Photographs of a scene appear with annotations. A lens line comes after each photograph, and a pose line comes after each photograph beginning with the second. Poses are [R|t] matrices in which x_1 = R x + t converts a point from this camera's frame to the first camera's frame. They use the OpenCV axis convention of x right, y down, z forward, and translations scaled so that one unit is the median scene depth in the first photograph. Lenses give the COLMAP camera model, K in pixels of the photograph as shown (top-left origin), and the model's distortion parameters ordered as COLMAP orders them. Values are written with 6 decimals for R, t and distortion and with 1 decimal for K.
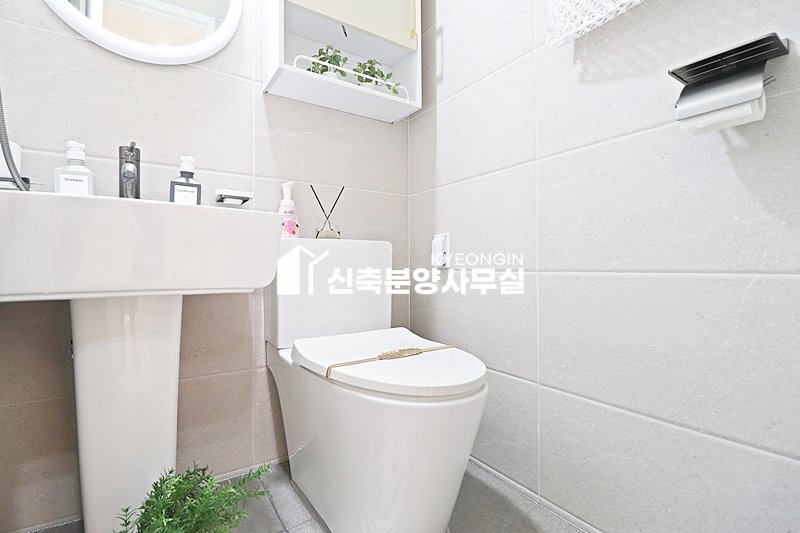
lens RADIAL K [[369.7, 0, 401.7], [0, 369.7, 265.4], [0, 0, 1]] dist [-0.000163, -0.011473]
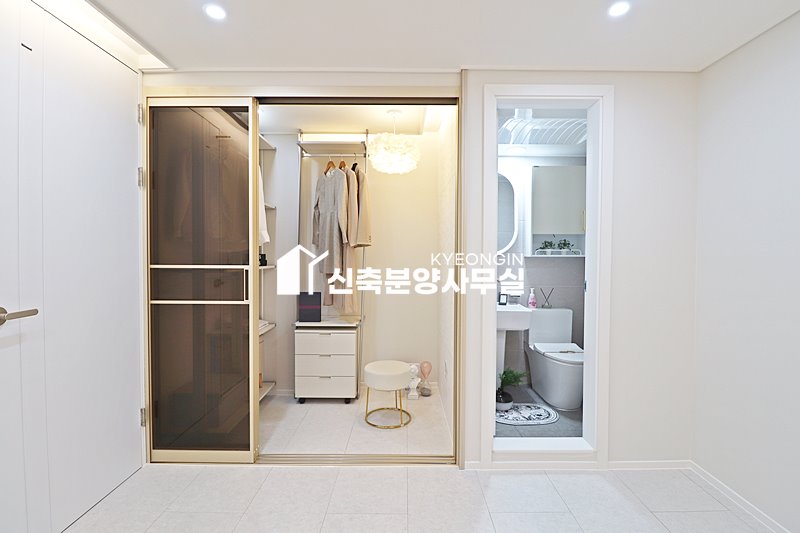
lens RADIAL K [[369.7, 0, 394.7], [0, 369.7, 261.9], [0, 0, 1]] dist [-0.000163, -0.011473]
pose [[0.804236, 0.015230, -0.594115, 0.558616], [-0.007519, 0.999852, 0.015452, -0.478226], [0.594262, -0.007960, 0.804232, -2.031336]]
